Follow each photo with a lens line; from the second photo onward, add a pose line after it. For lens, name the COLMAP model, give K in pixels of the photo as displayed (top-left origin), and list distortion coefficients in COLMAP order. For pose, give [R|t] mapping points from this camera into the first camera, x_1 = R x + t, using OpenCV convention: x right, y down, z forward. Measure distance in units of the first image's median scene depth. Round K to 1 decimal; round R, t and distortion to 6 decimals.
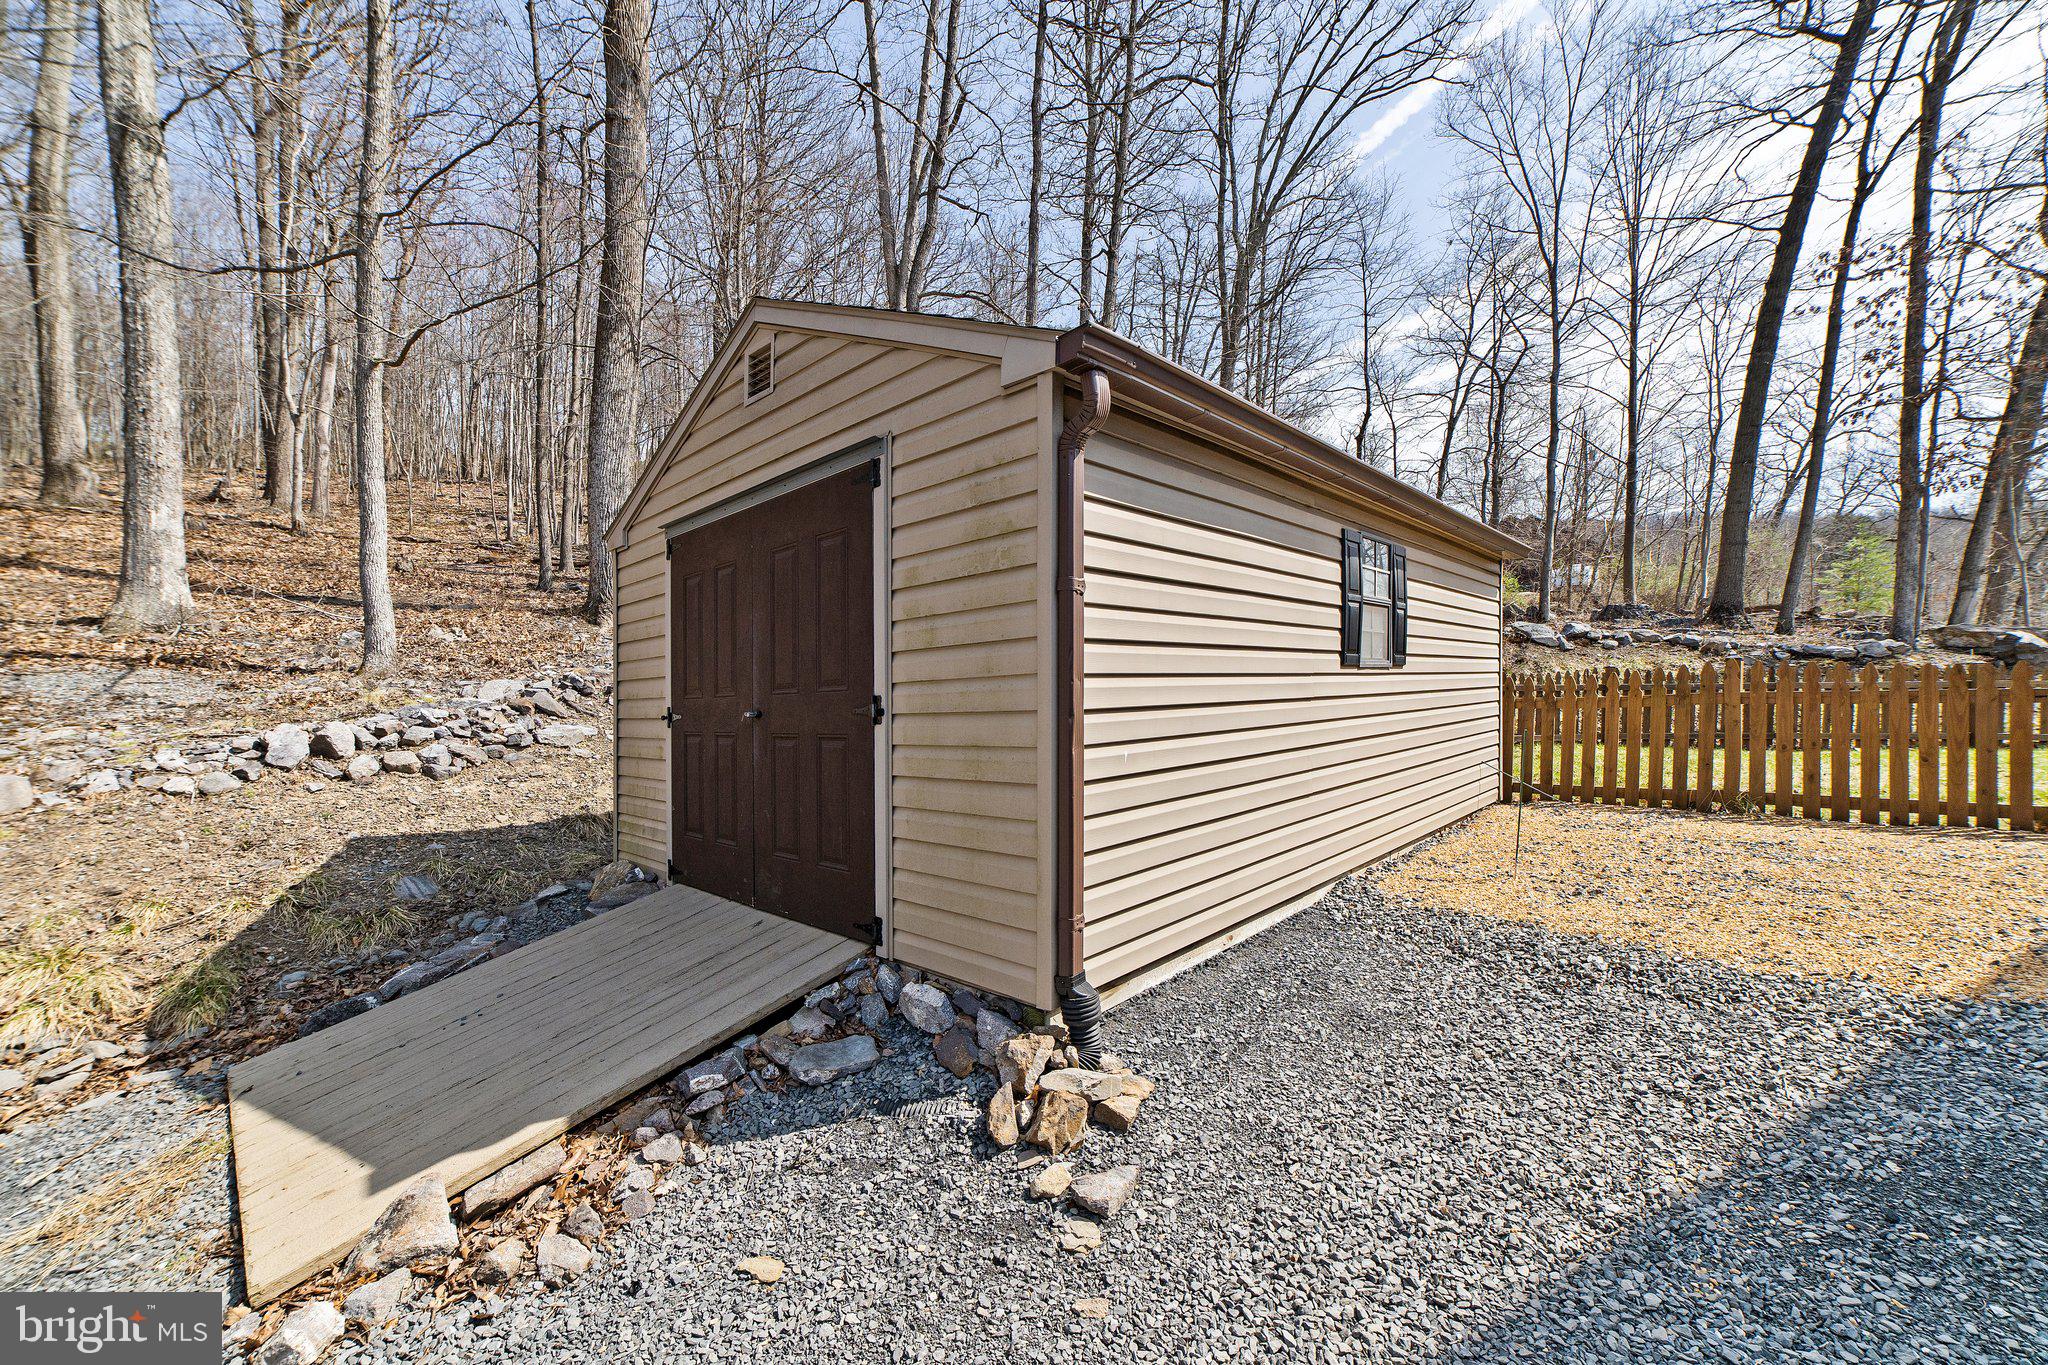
lens RADIAL K [[796.5, 0, 1024.0], [0, 796.5, 682.5], [0, 0, 1]] dist [-0.009494, 0.000832]
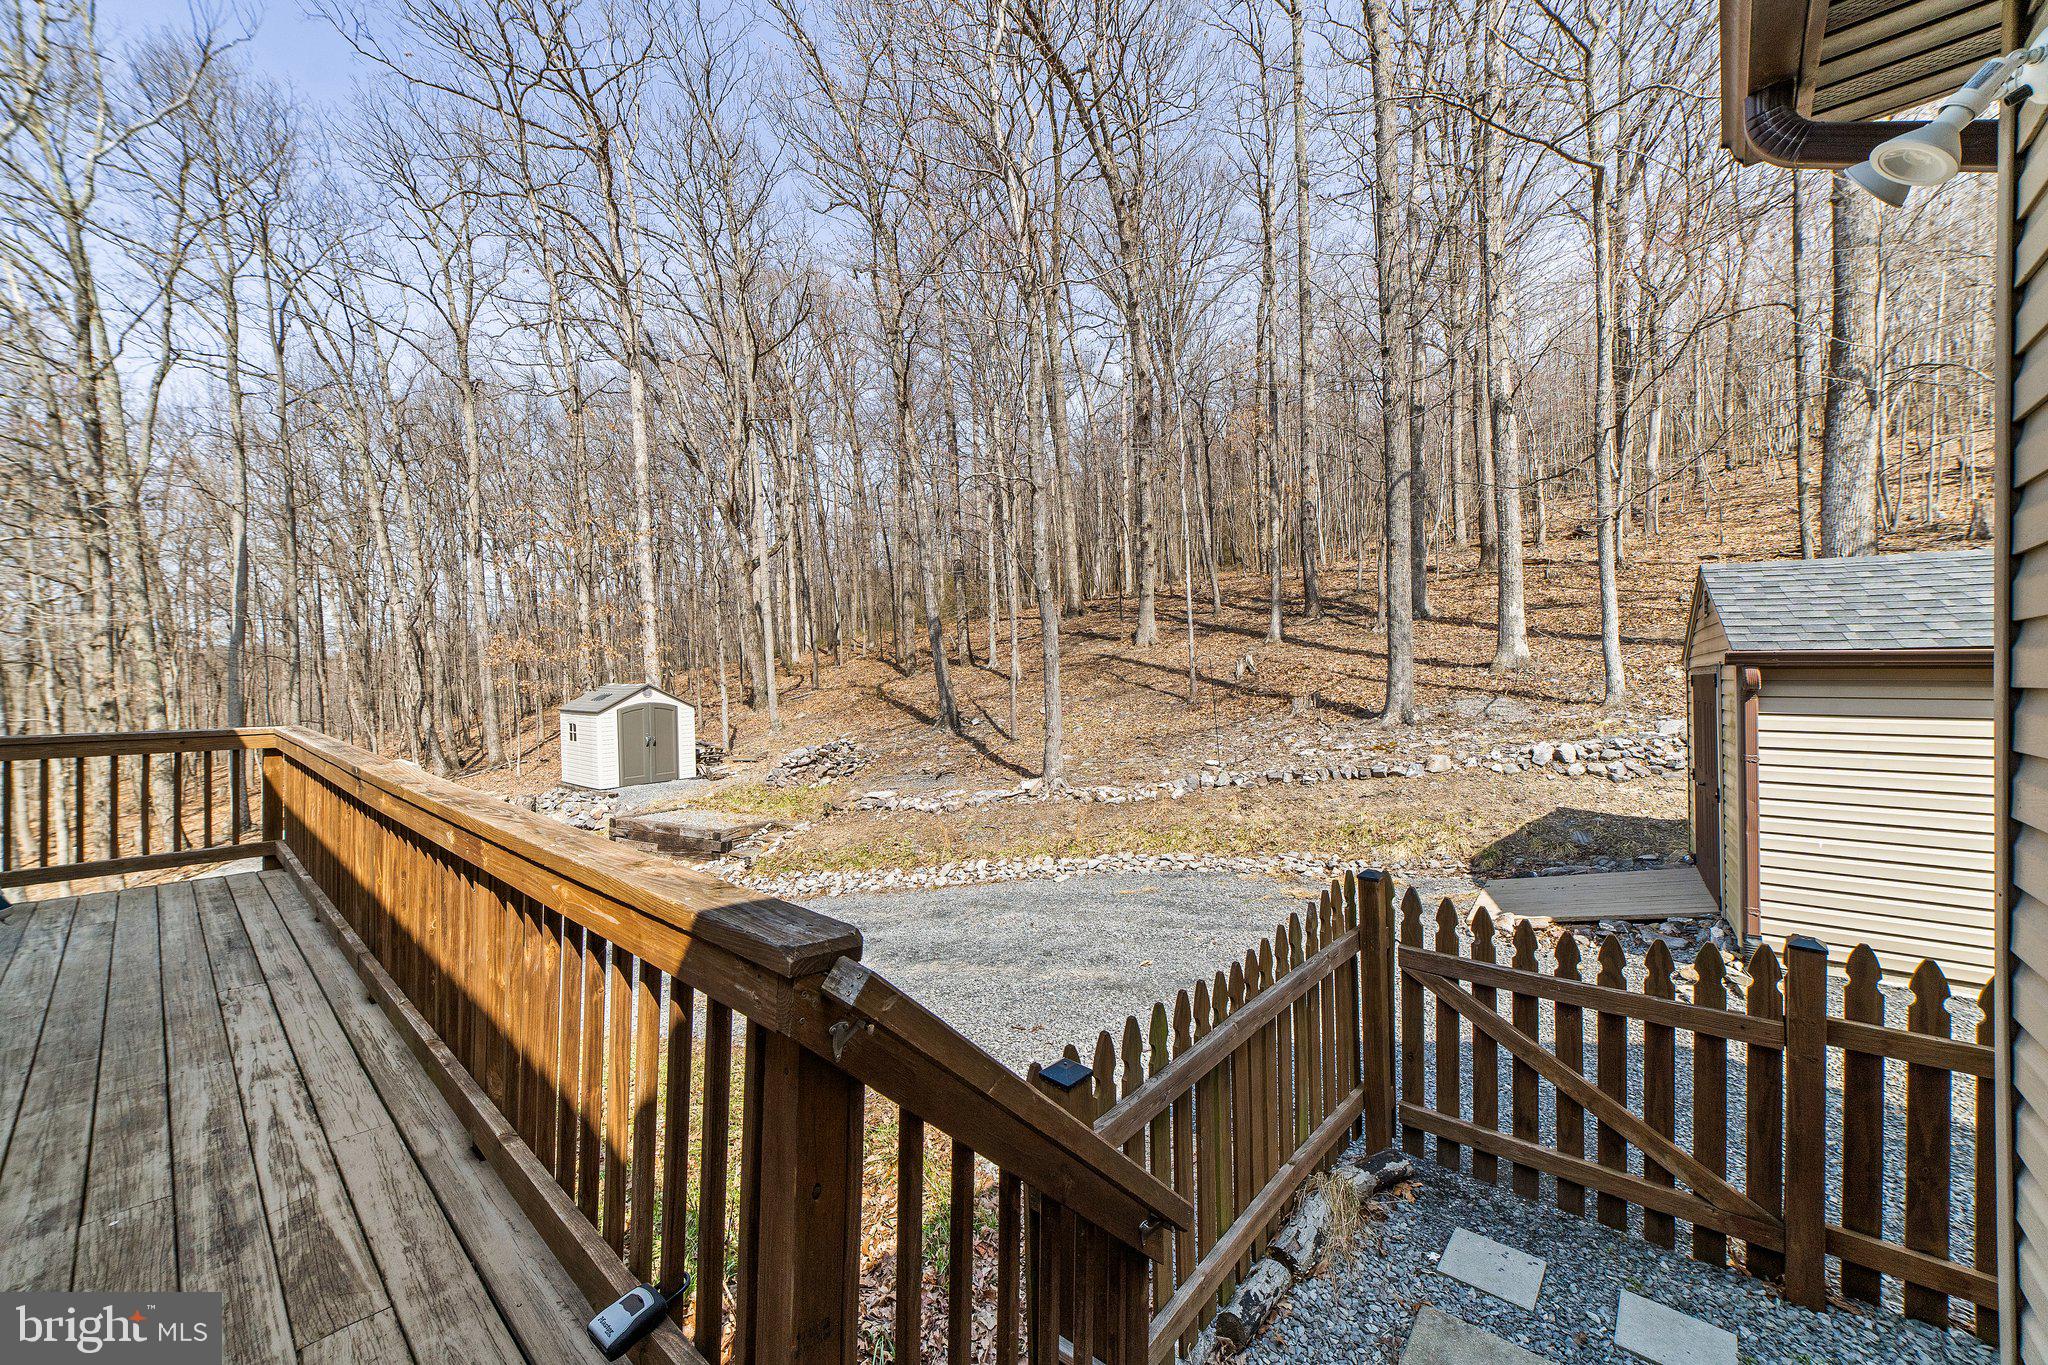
lens RADIAL K [[831.7, 0, 1027.6], [0, 831.7, 650.2], [0, 0, 1]] dist [-0.000024, 0.000280]
pose [[0.157779, 0.009204, -0.987431, 0.891754], [0.000341, 0.999956, 0.009375, -0.192920], [0.987474, -0.001816, 0.157769, -0.586403]]
